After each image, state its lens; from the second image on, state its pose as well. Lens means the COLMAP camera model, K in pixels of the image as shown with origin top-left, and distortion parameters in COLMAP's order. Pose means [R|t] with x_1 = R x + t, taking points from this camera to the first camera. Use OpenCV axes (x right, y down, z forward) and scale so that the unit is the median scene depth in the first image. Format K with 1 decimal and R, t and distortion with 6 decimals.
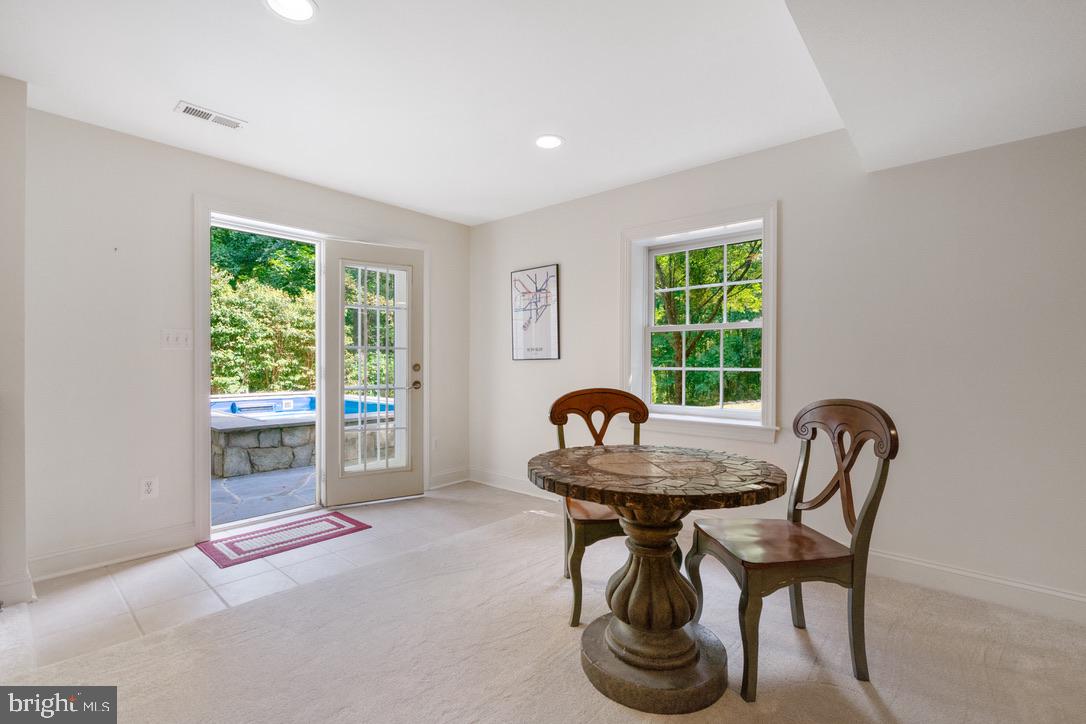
lens RADIAL K [[495.3, 0, 543.5], [0, 495.3, 364.0], [0, 0, 1]] dist [-0.006770, 0.002725]
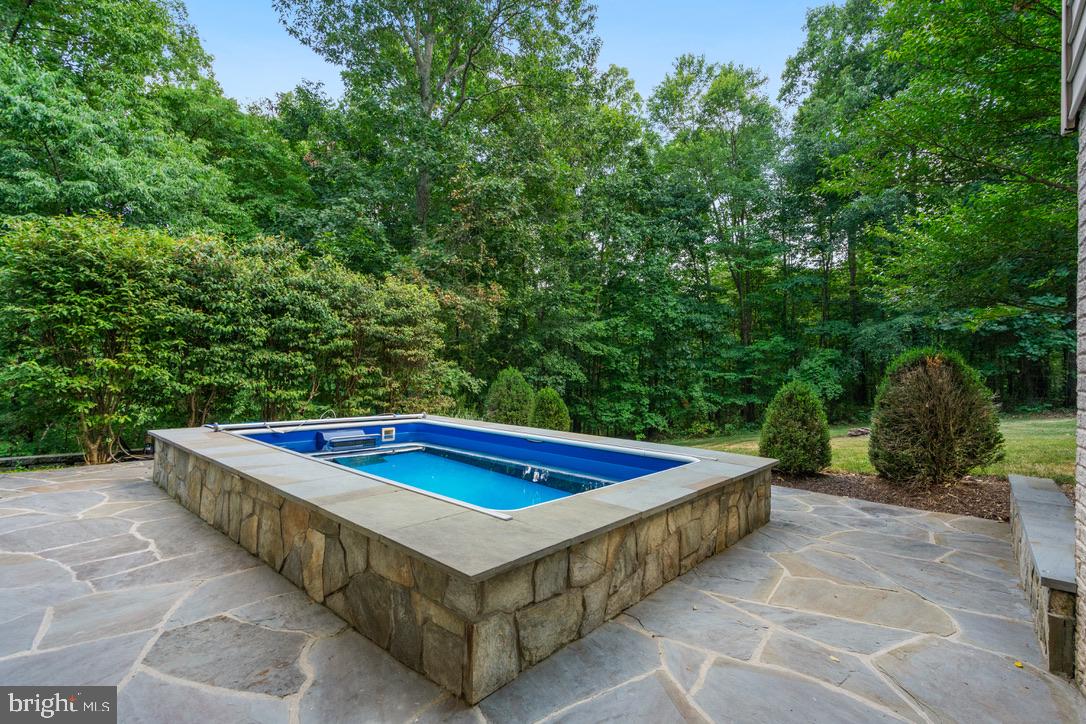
lens RADIAL K [[495.3, 0, 542.6], [0, 495.3, 361.9], [0, 0, 1]] dist [-0.006770, 0.002725]
pose [[0.999683, 0.021170, -0.013648, -0.268568], [-0.021484, 0.999499, -0.023263, -0.005070], [0.013149, 0.023548, 0.999636, 0.288223]]
